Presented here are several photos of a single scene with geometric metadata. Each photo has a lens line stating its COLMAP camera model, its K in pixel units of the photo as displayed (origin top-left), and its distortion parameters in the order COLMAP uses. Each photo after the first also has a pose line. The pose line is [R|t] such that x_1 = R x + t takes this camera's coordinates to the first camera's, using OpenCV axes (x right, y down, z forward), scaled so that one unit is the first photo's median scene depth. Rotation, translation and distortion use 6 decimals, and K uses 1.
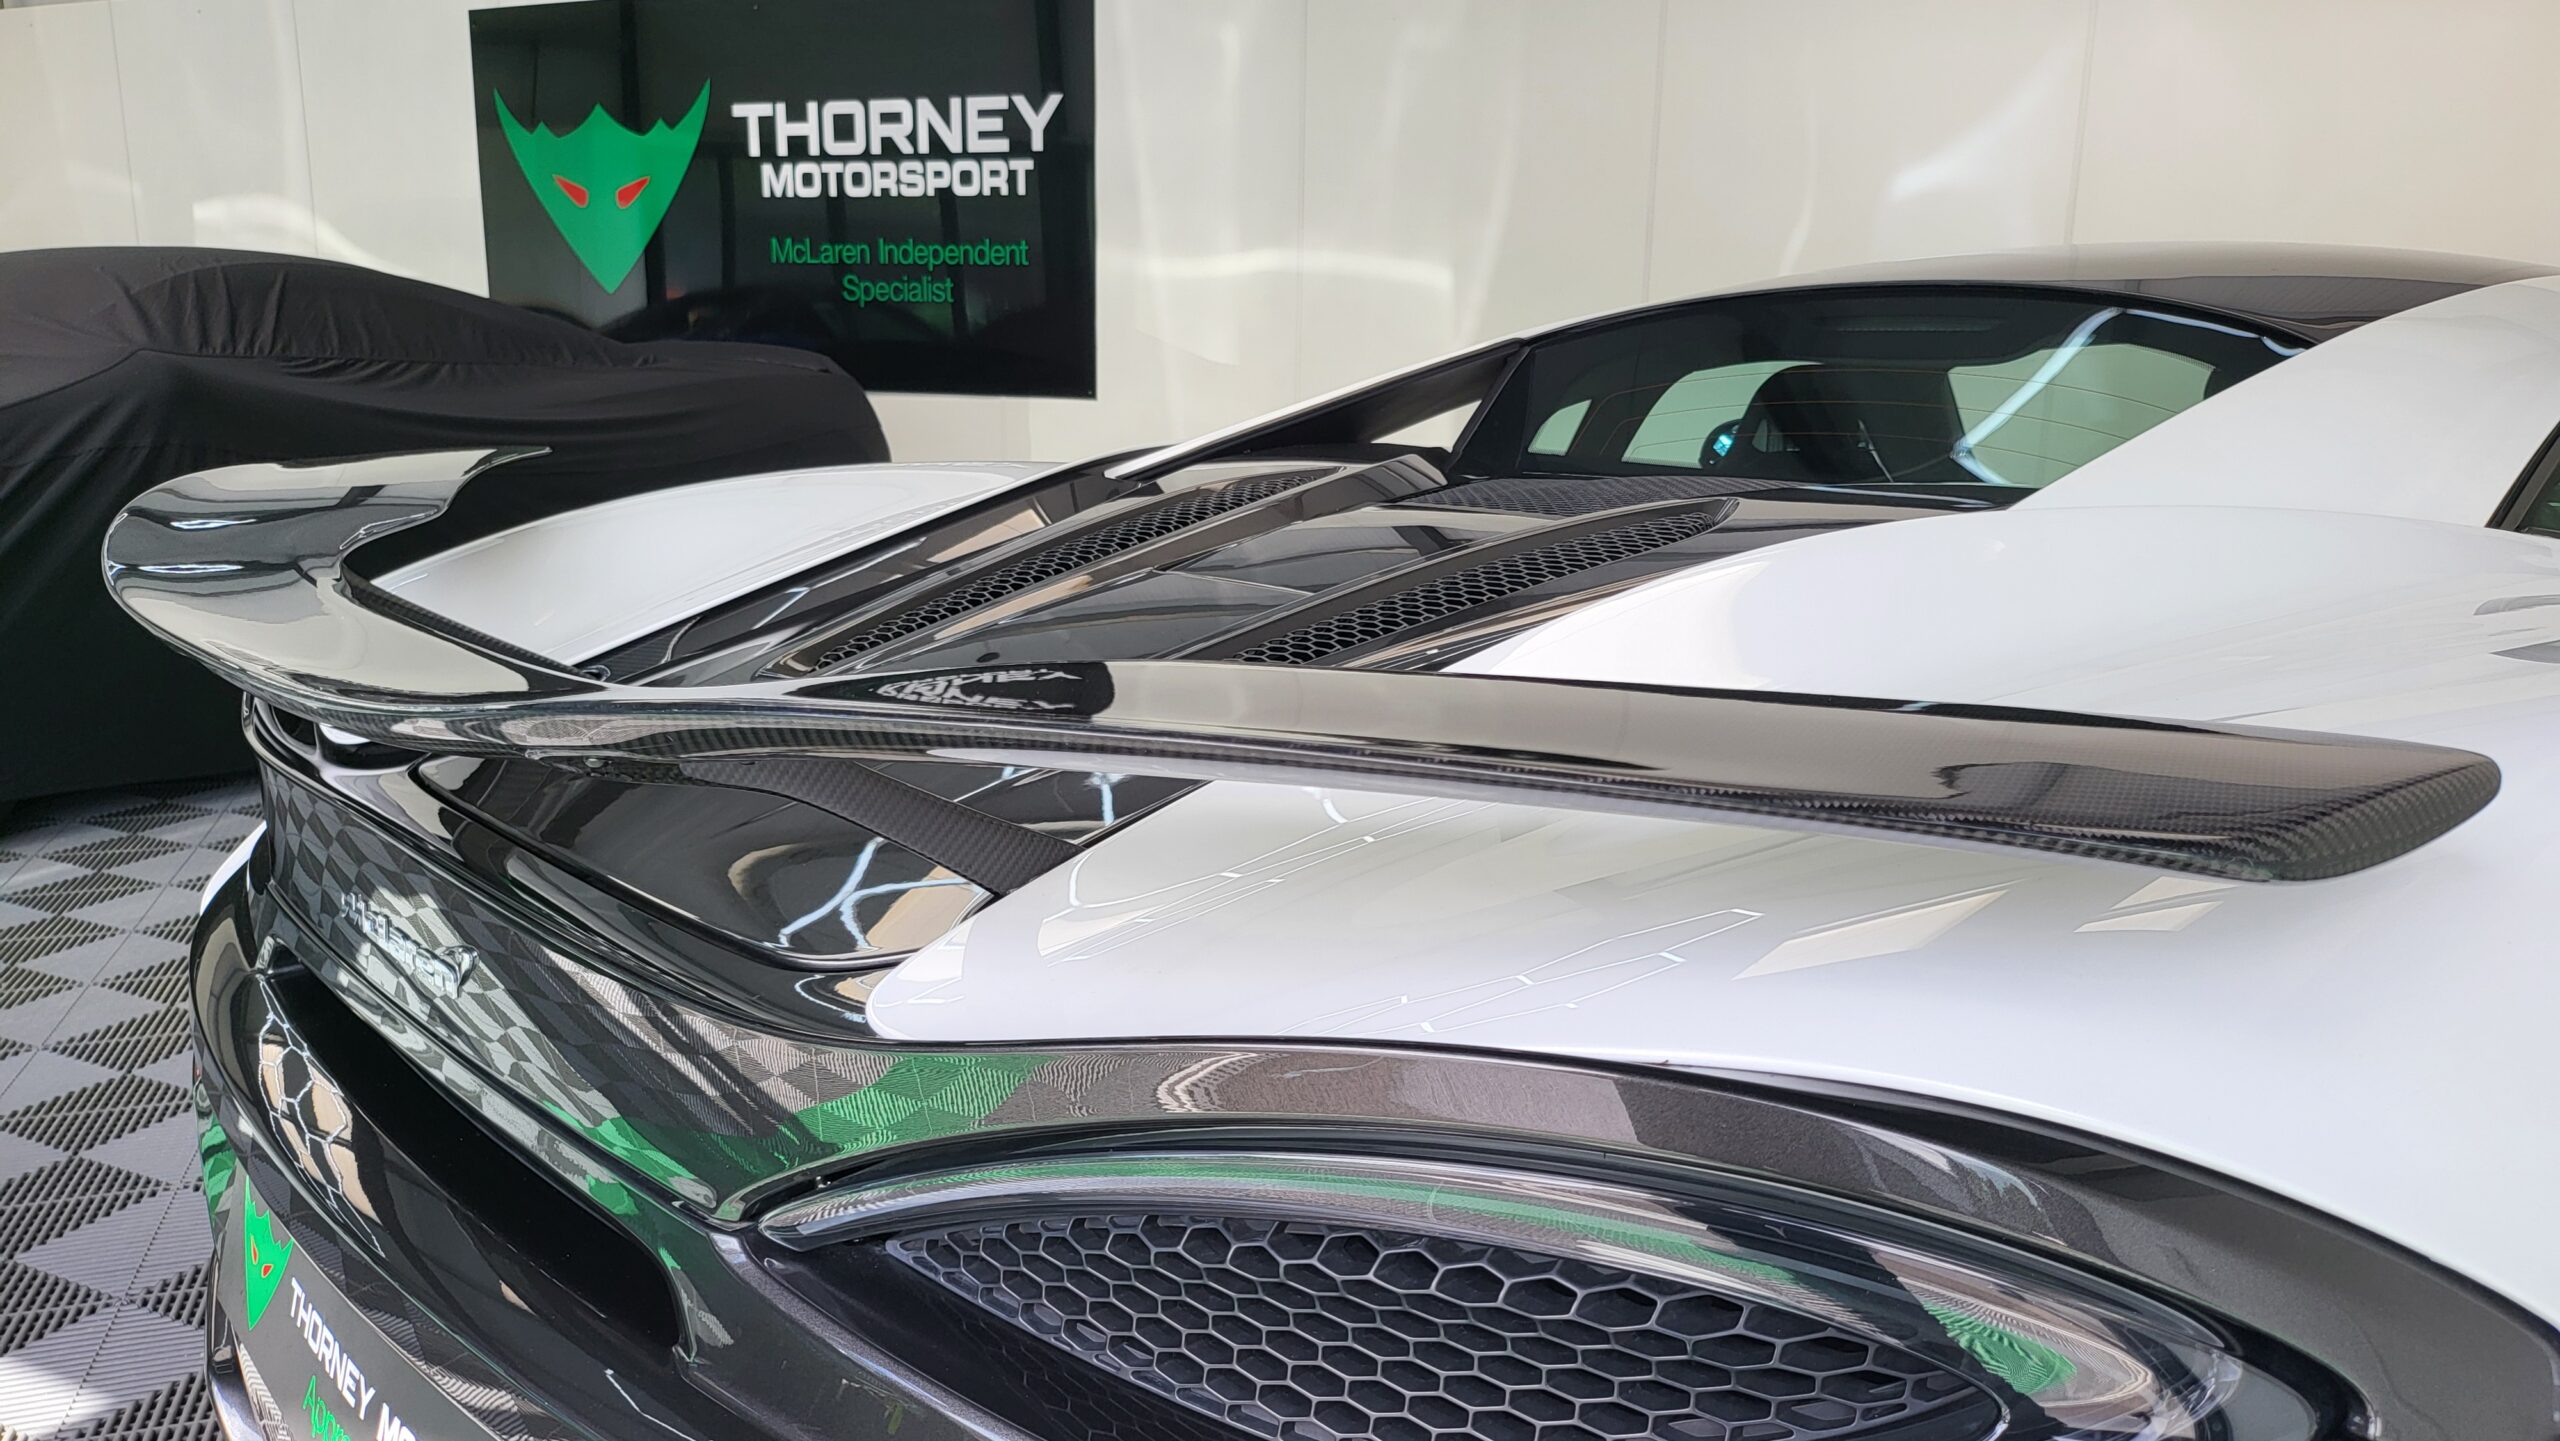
lens RADIAL K [[1807.2, 0, 1287.7], [0, 1807.2, 716.5], [0, 0, 1]] dist [0.057645, -0.065995]
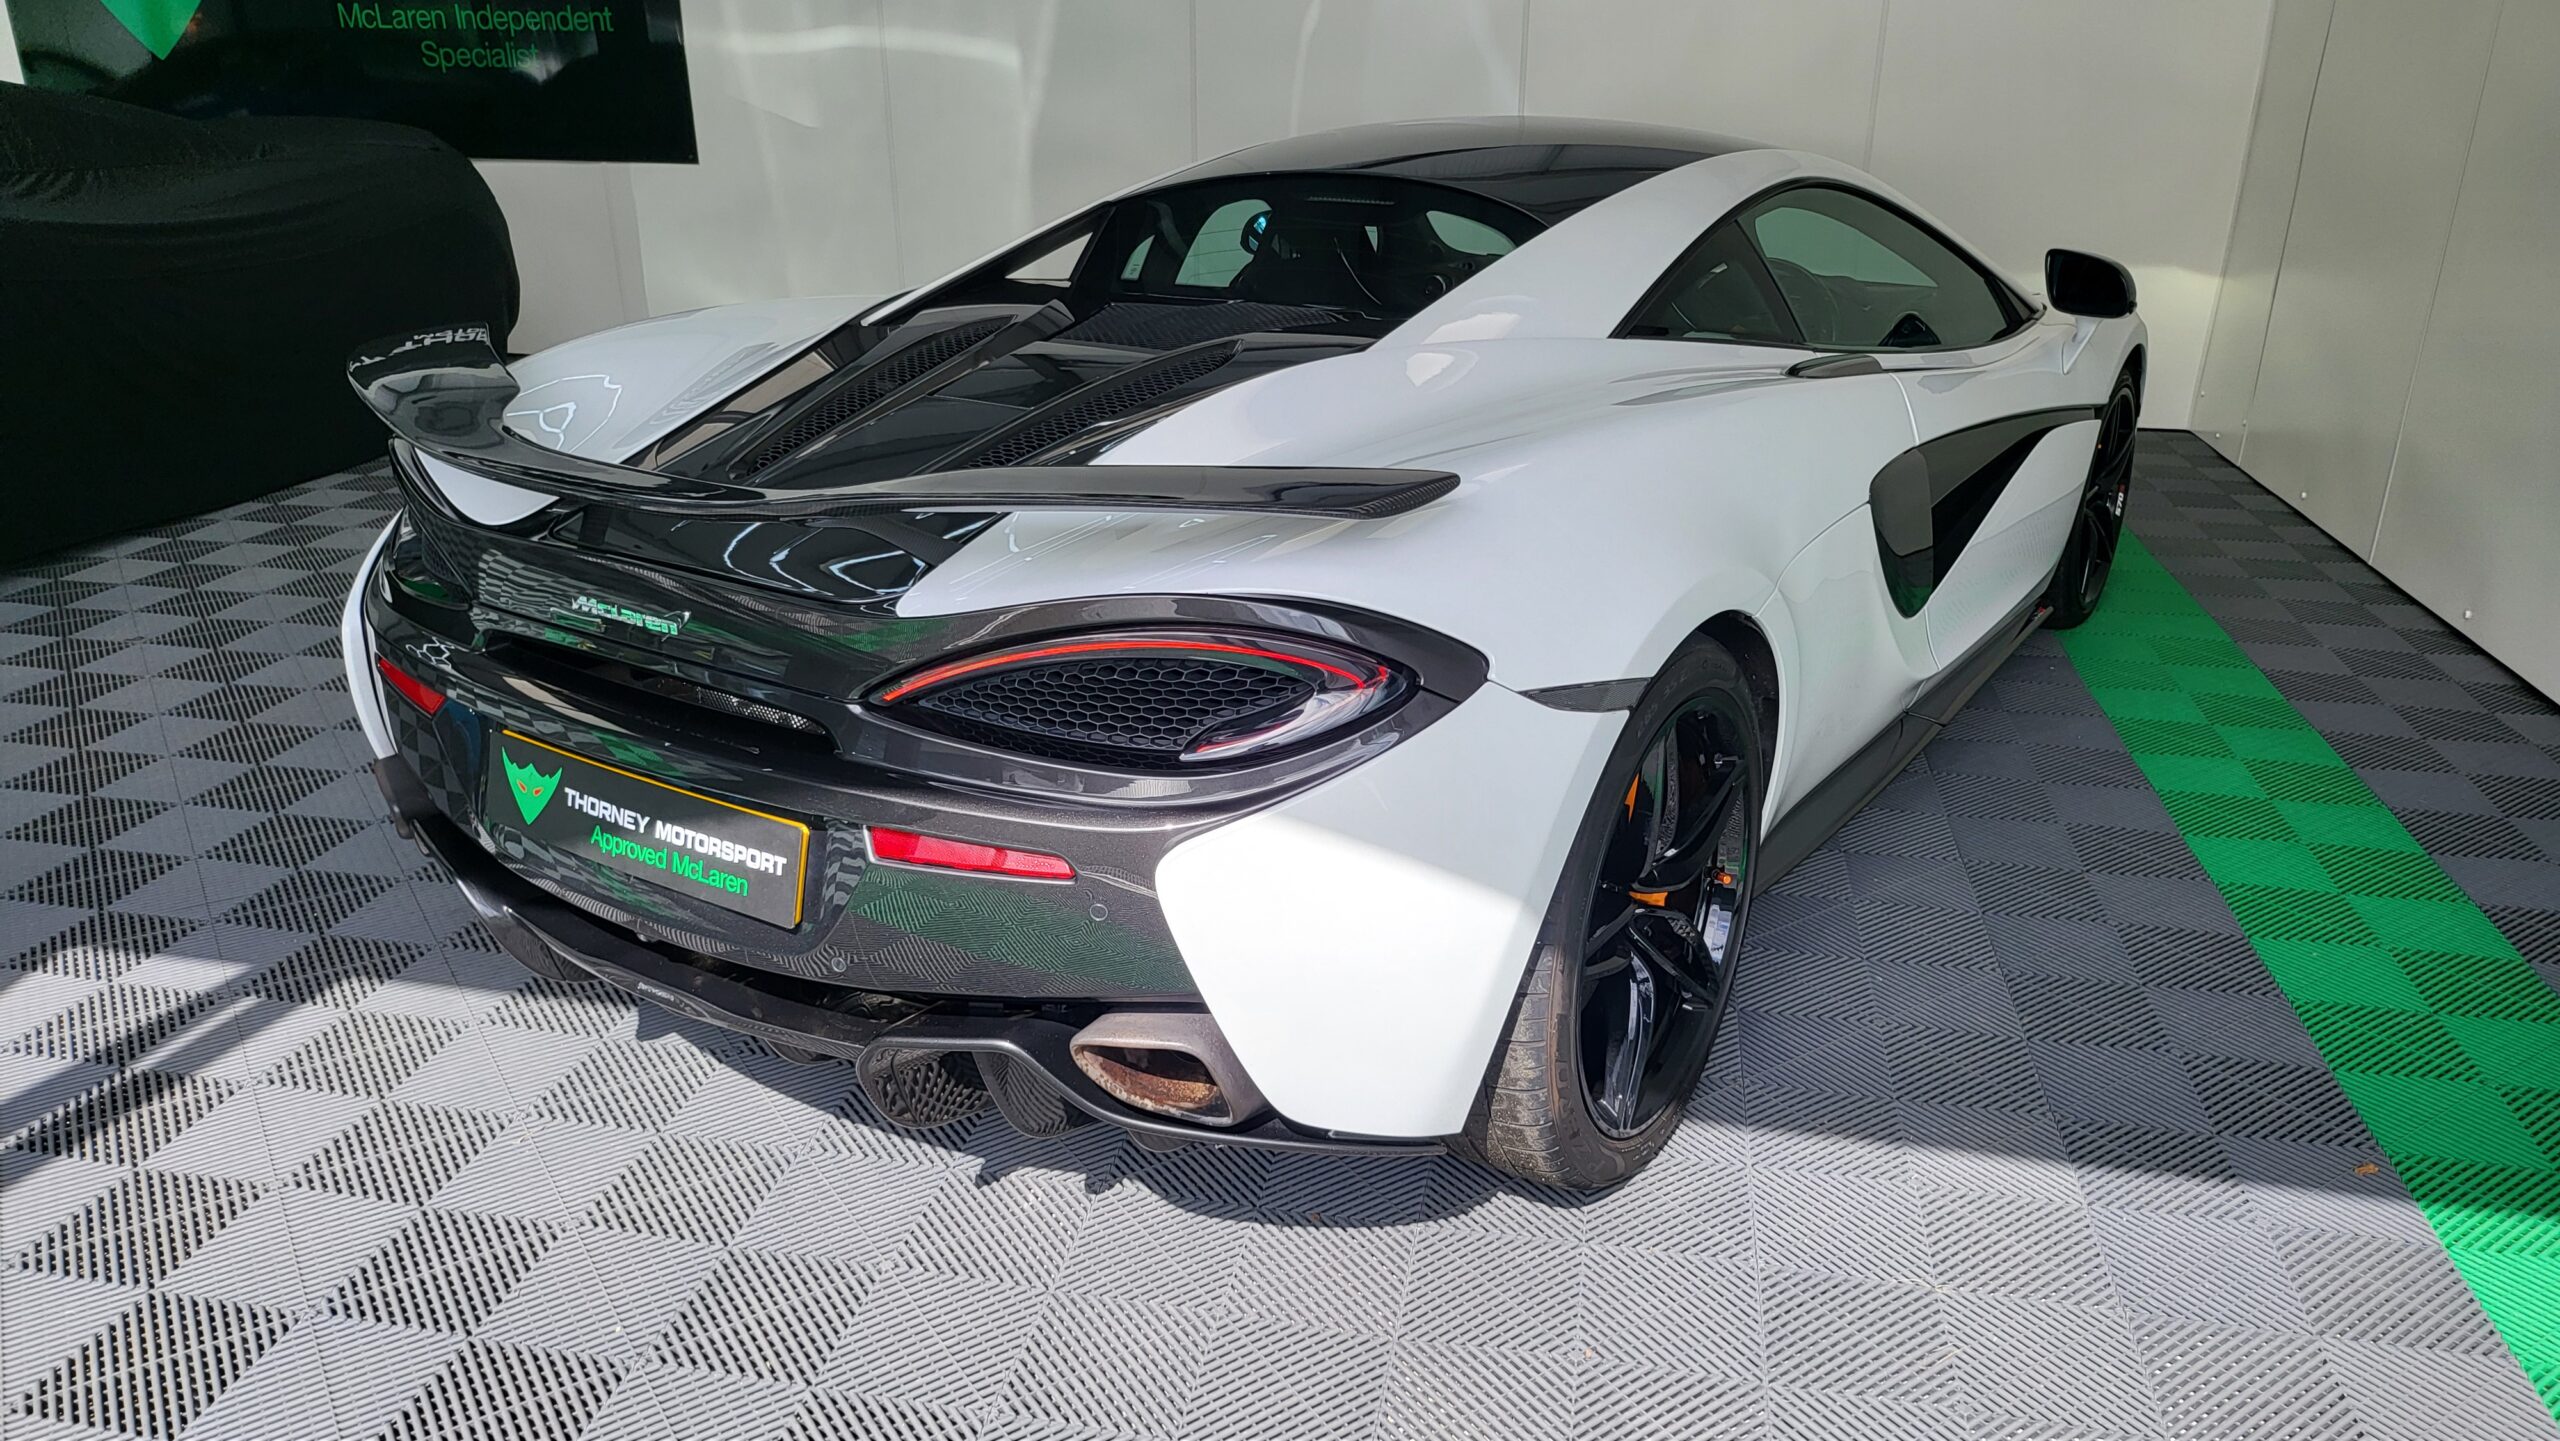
lens RADIAL K [[1815.6, 0, 1267.7], [0, 1815.6, 716.2], [0, 0, 1]] dist [0.054786, -0.063823]
pose [[0.974049, -0.095124, 0.205379, -0.026677], [0.061439, 0.984449, 0.164575, -0.008232], [-0.217840, -0.147686, 0.964746, -0.157151]]
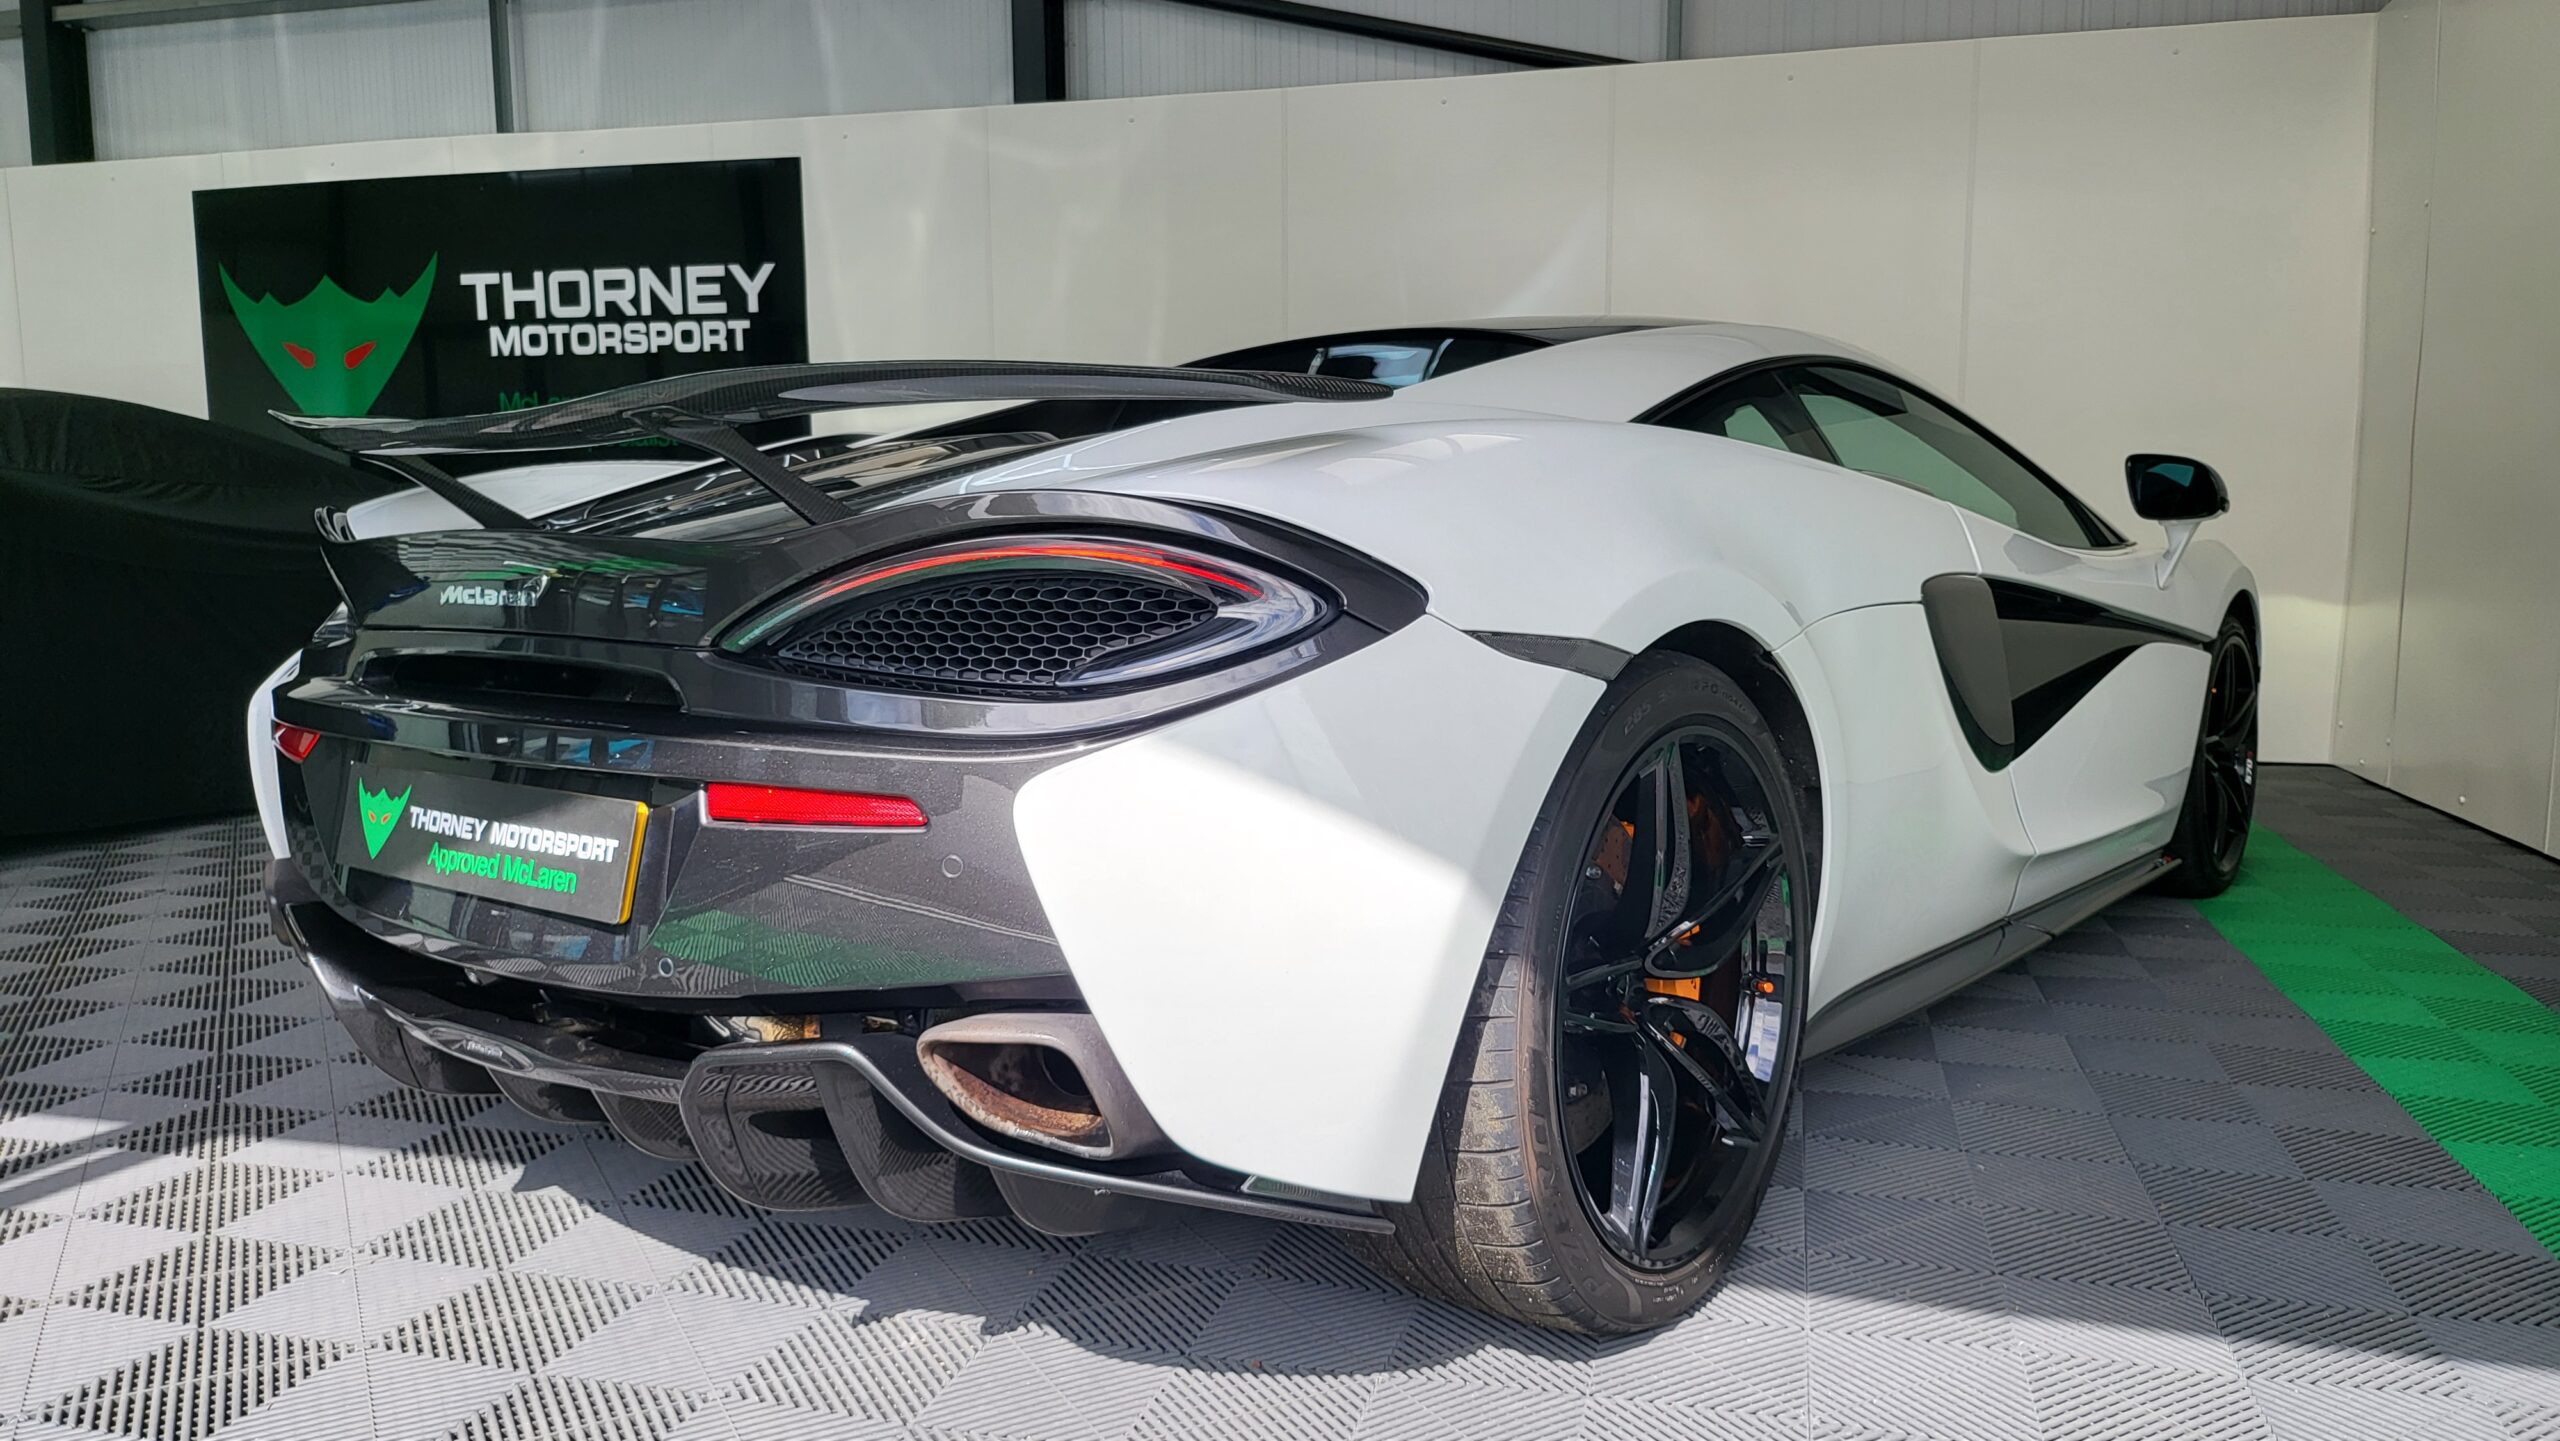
lens RADIAL K [[1807.2, 0, 1287.7], [0, 1807.2, 716.5], [0, 0, 1]] dist [0.057645, -0.065995]
pose [[0.987218, -0.037634, 0.154868, 0.004912], [0.052863, 0.994032, -0.095428, 0.060723], [-0.150352, 0.102395, 0.983316, -0.127542]]
